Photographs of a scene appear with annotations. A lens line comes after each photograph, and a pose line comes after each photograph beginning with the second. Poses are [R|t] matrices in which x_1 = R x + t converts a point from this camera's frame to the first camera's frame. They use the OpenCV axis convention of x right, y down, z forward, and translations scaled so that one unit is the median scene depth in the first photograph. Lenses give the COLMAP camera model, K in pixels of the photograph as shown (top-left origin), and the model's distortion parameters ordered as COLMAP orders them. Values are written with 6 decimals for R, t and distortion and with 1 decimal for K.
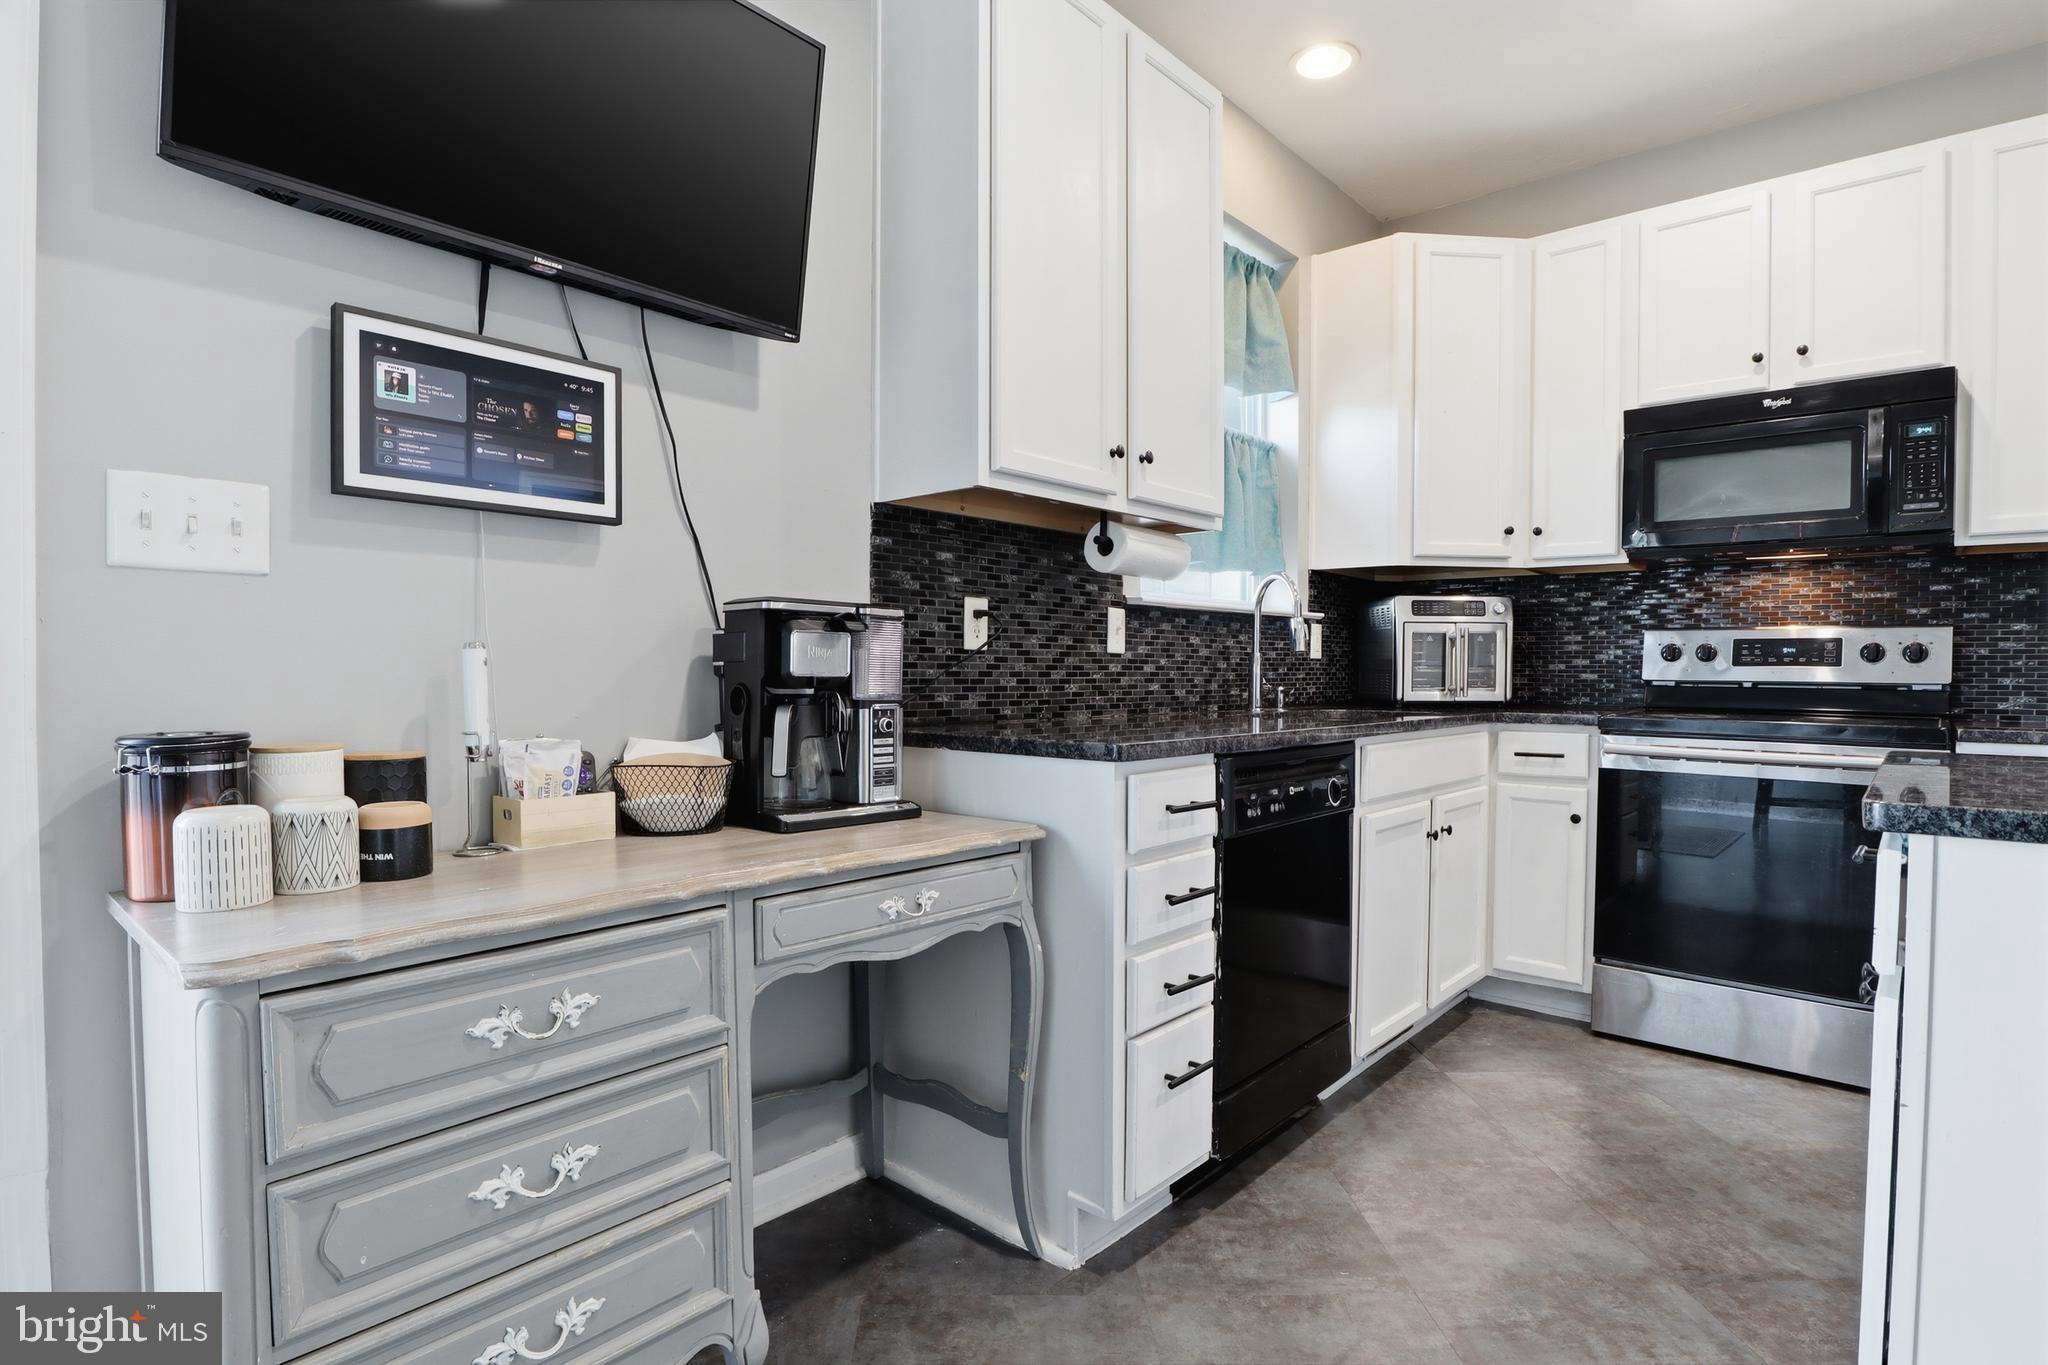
lens RADIAL K [[1031.4, 0, 1021.4], [0, 1031.4, 689.9], [0, 0, 1]] dist [-0.043104, 0.012158]
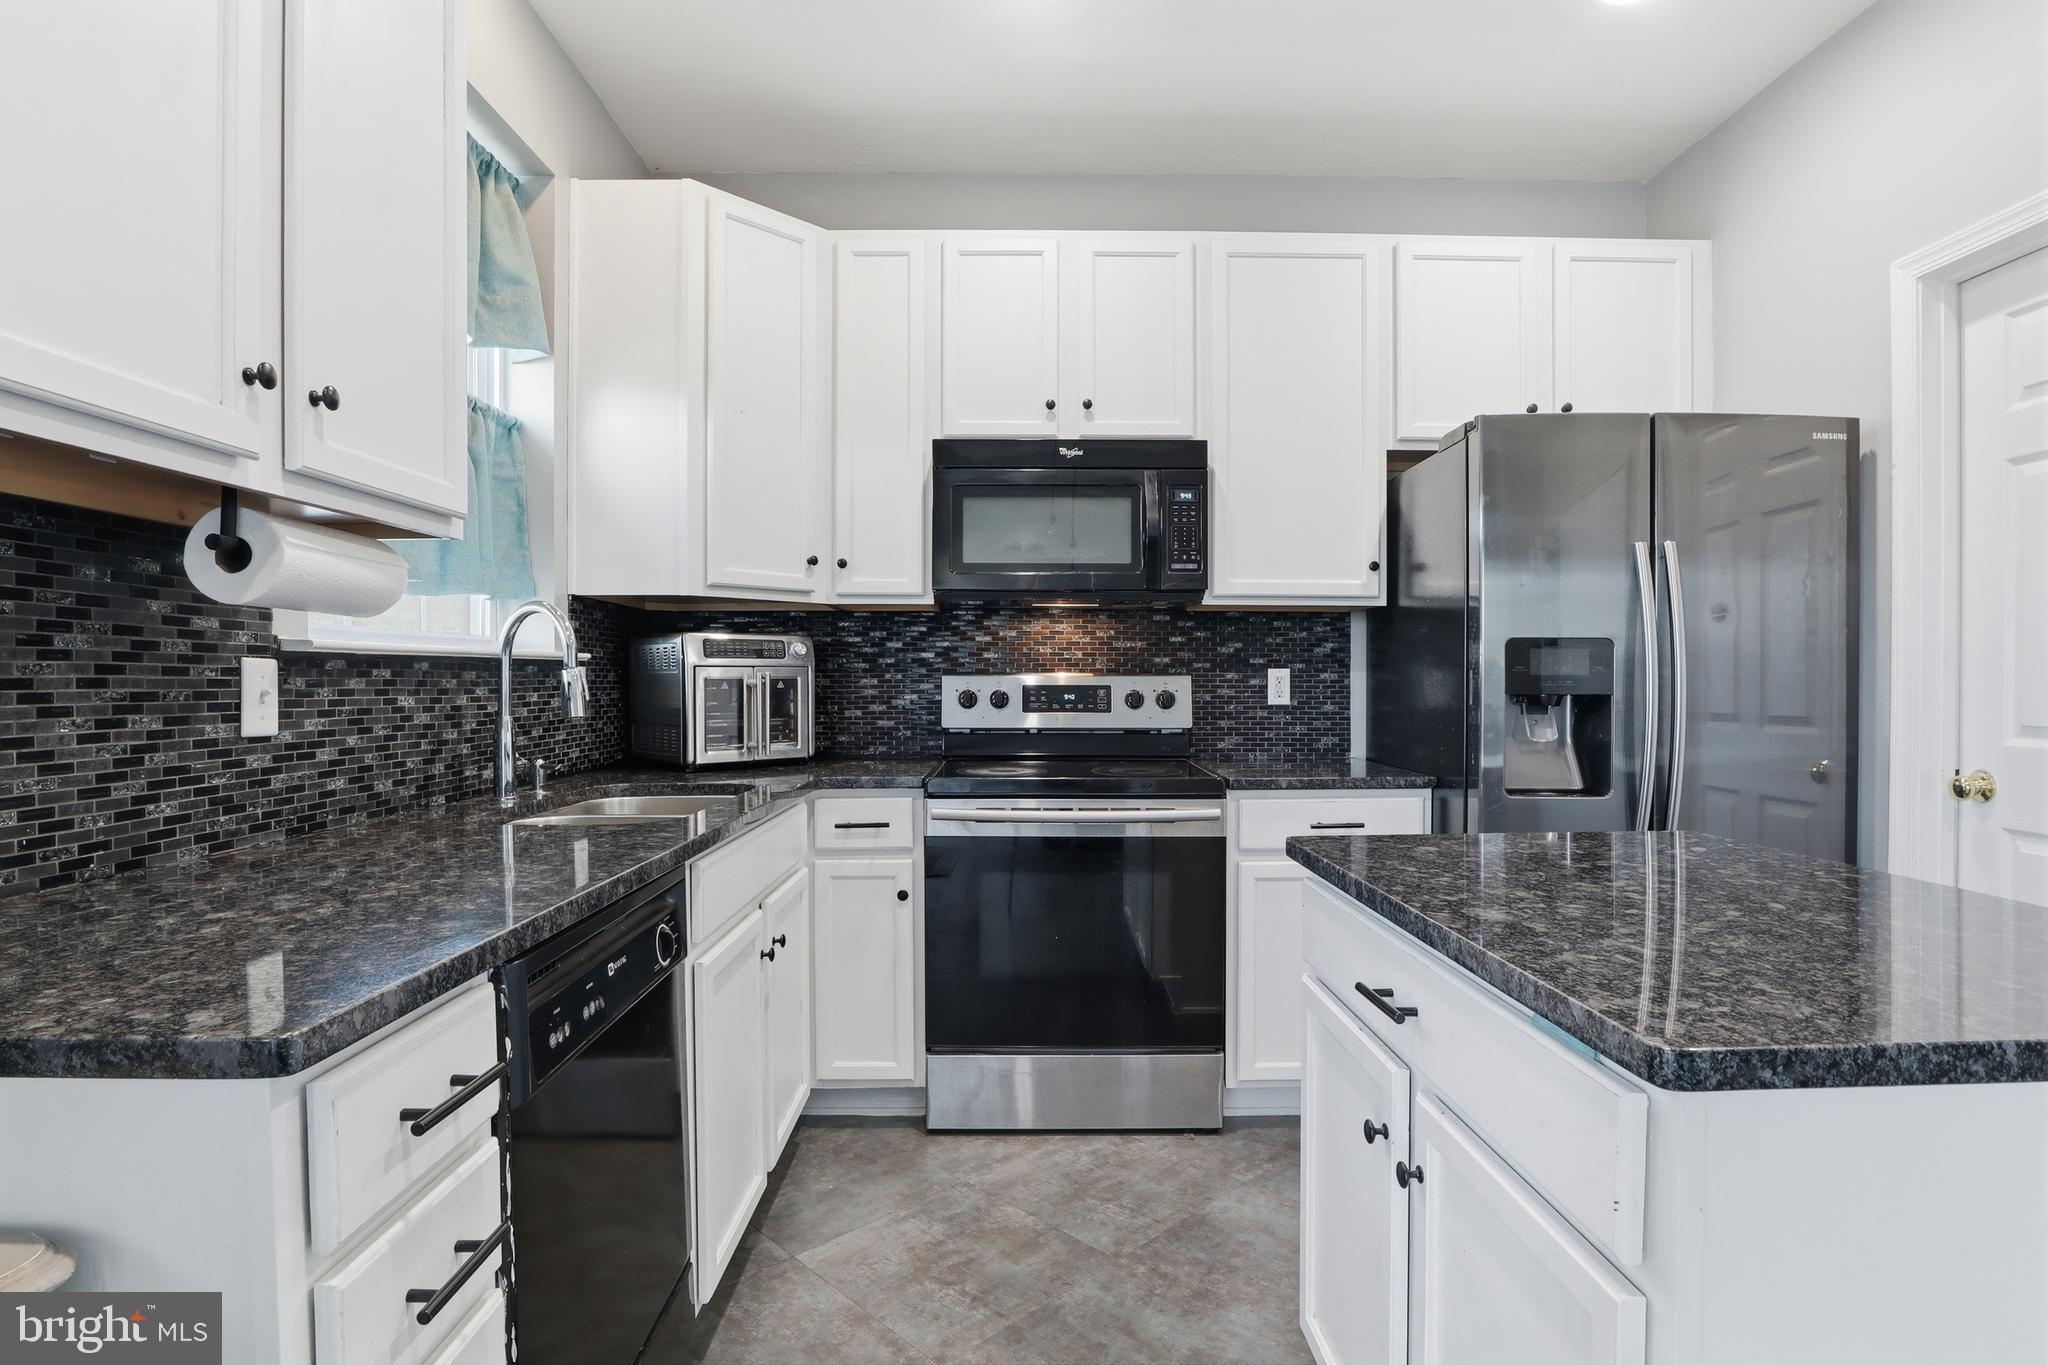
lens RADIAL K [[1031.4, 0, 1021.4], [0, 1031.4, 689.9], [0, 0, 1]] dist [-0.043104, 0.012158]
pose [[0.739082, -0.014697, 0.673456, 0.025877], [0.020905, 0.999781, -0.001124, -0.050953], [-0.673291, 0.014909, 0.739227, 0.290283]]
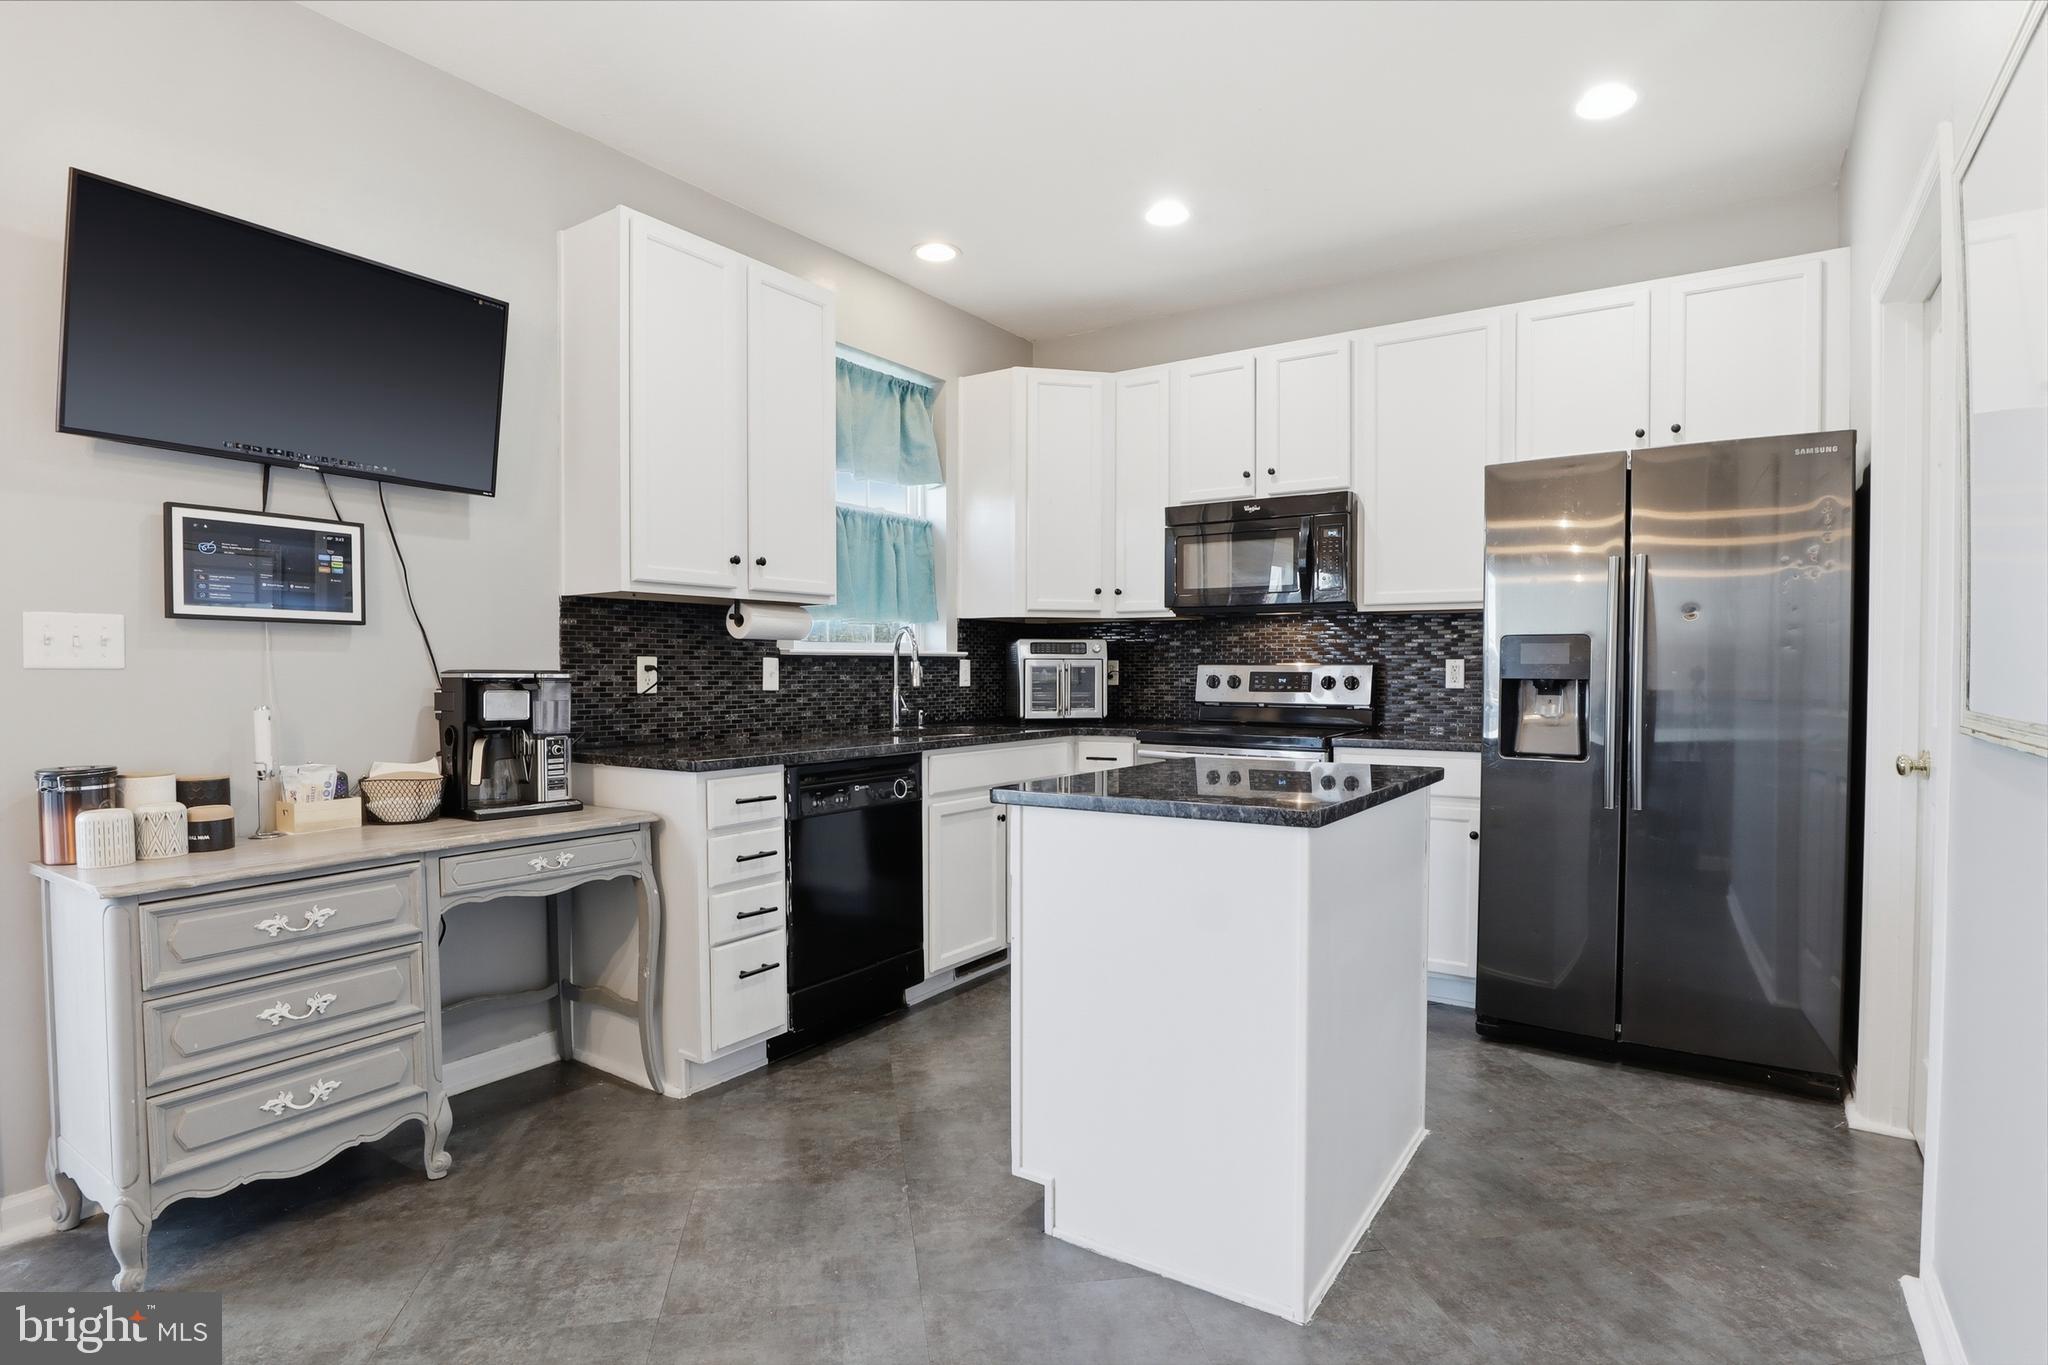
lens RADIAL K [[1031.4, 0, 1021.4], [0, 1031.4, 689.9], [0, 0, 1]] dist [-0.043104, 0.012158]
pose [[0.990506, -0.009053, 0.137174, 0.230251], [0.009228, 0.999957, -0.000639, -0.031834], [-0.137162, 0.001899, 0.990547, -0.396385]]
